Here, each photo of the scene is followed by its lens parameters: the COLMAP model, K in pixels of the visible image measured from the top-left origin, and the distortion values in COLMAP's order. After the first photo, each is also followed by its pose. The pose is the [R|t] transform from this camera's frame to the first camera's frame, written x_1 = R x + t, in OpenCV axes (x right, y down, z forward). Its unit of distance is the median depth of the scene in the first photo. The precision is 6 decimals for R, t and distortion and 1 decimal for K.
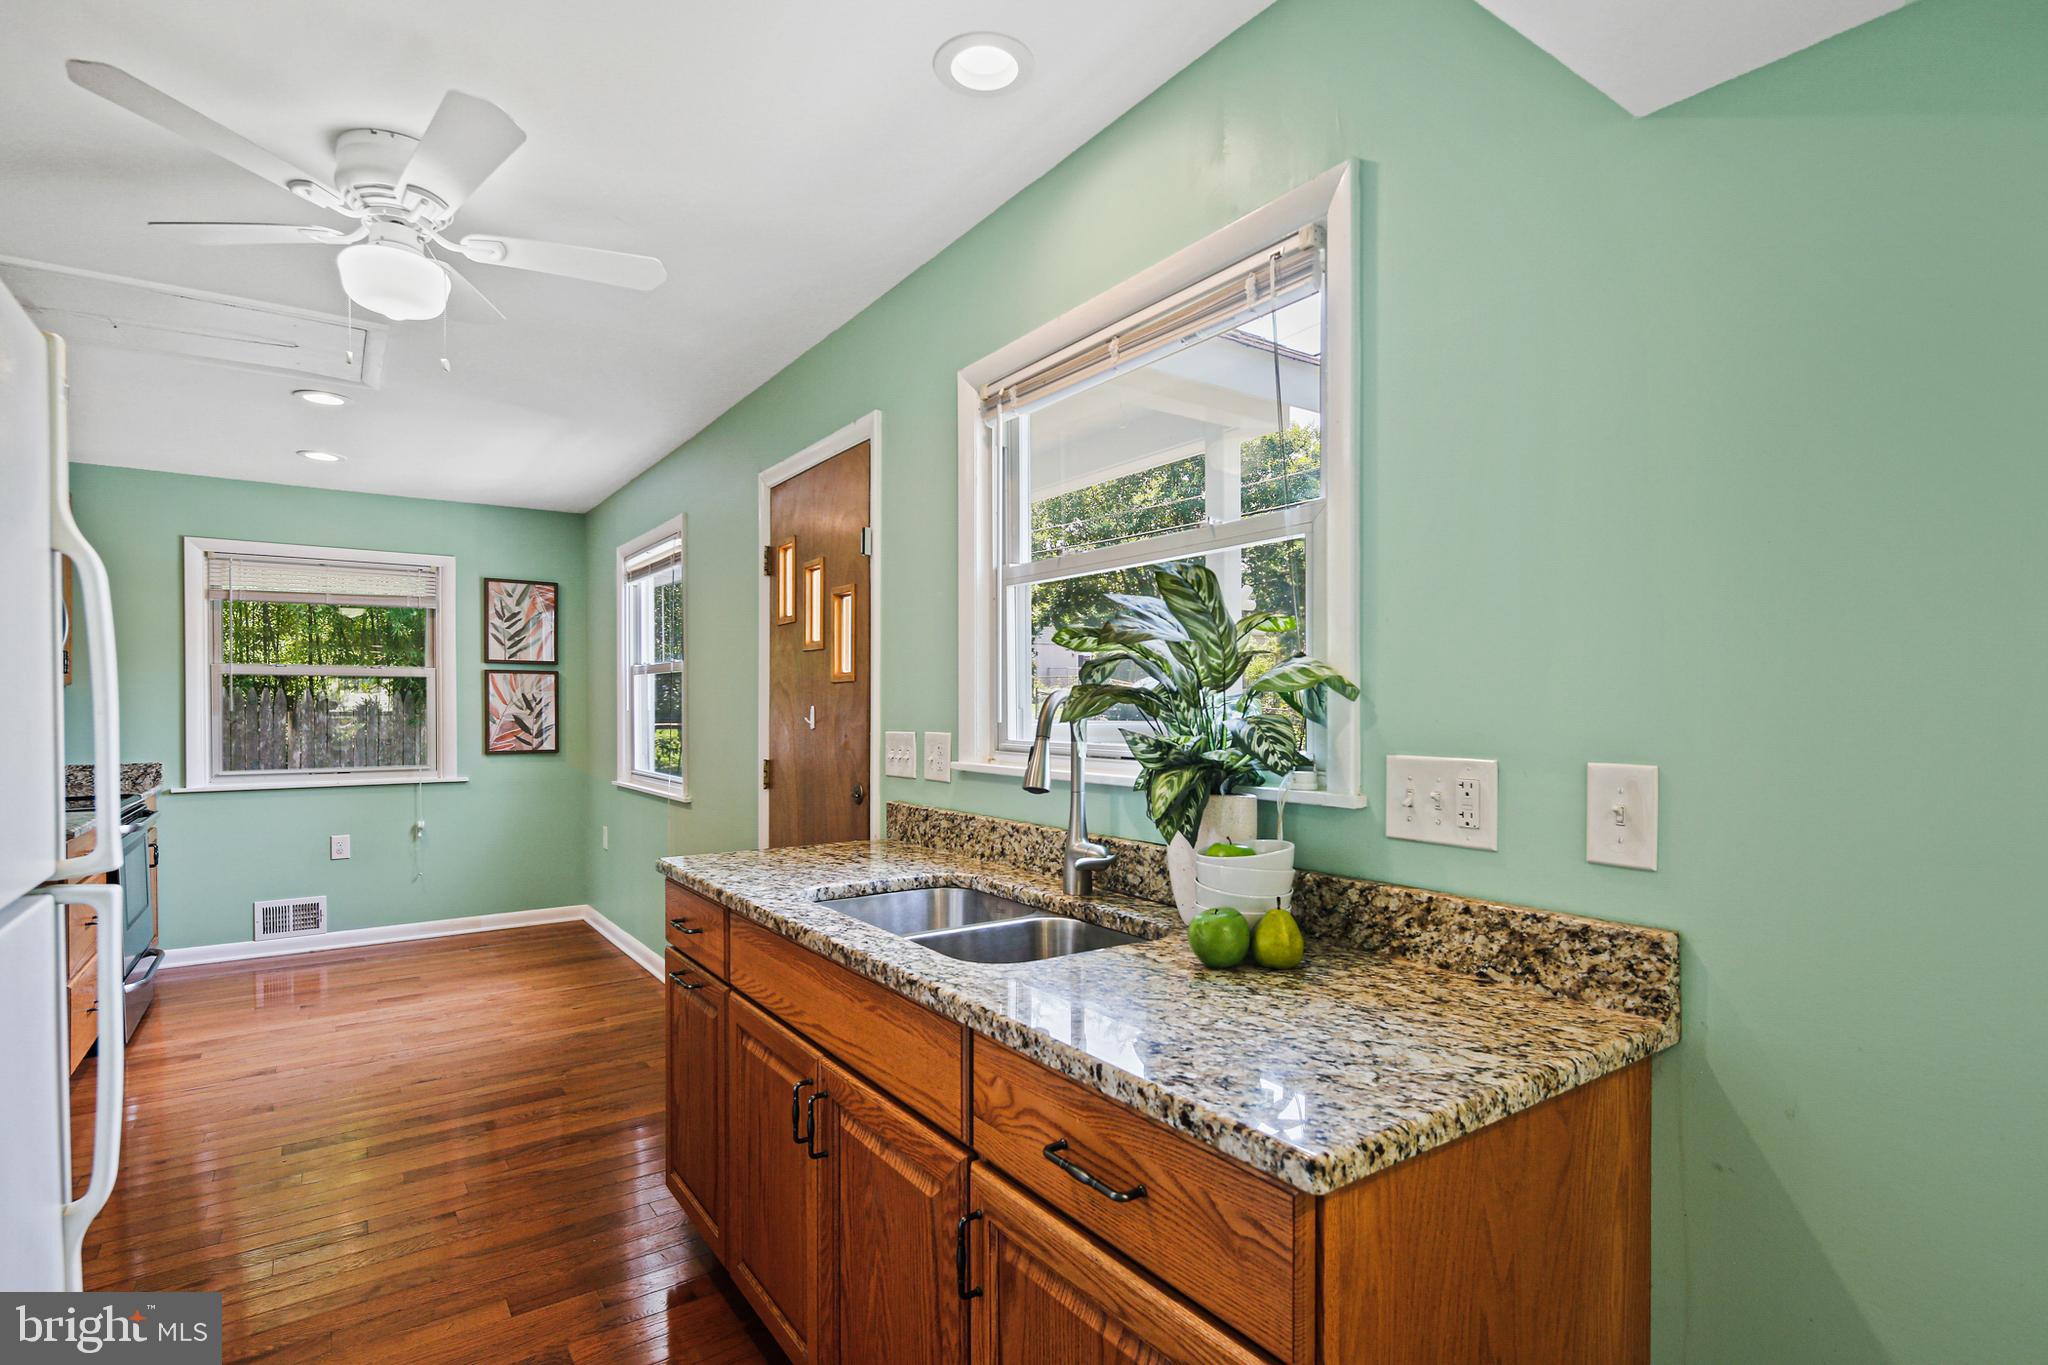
lens RADIAL K [[989.0, 0, 1020.8], [0, 989.0, 695.7], [0, 0, 1]] dist [-0.001769, -0.000565]
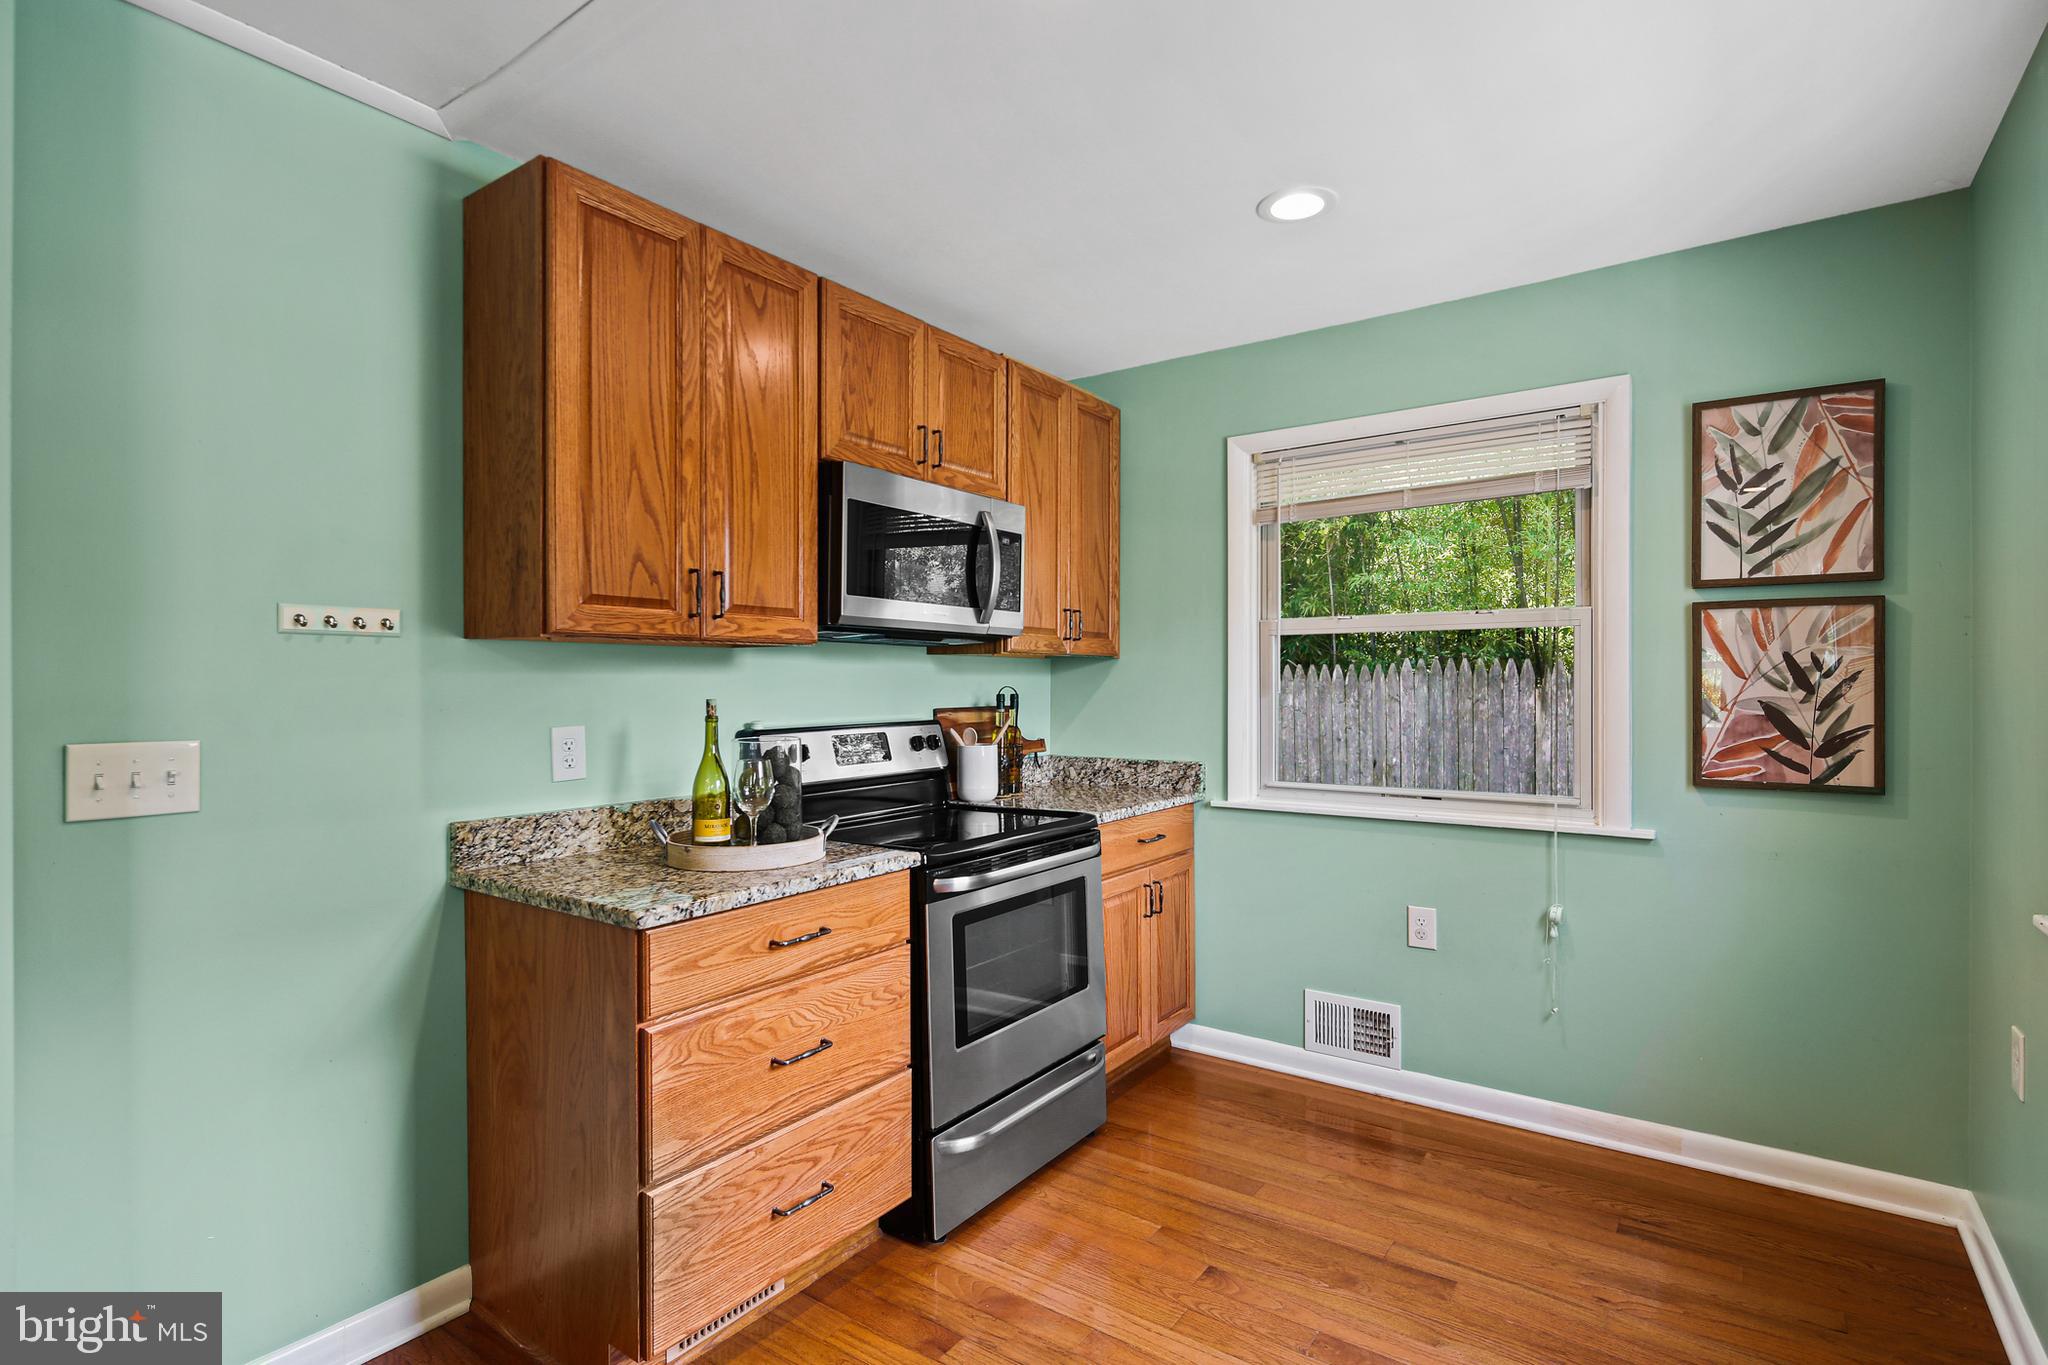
lens RADIAL K [[989.0, 0, 1020.8], [0, 989.0, 695.7], [0, 0, 1]] dist [-0.001769, -0.000565]
pose [[0.323378, 0.011627, -0.946198, -0.204178], [0.012081, 0.999792, 0.016414, 0.005749], [0.946193, -0.016739, 0.323171, 0.548427]]
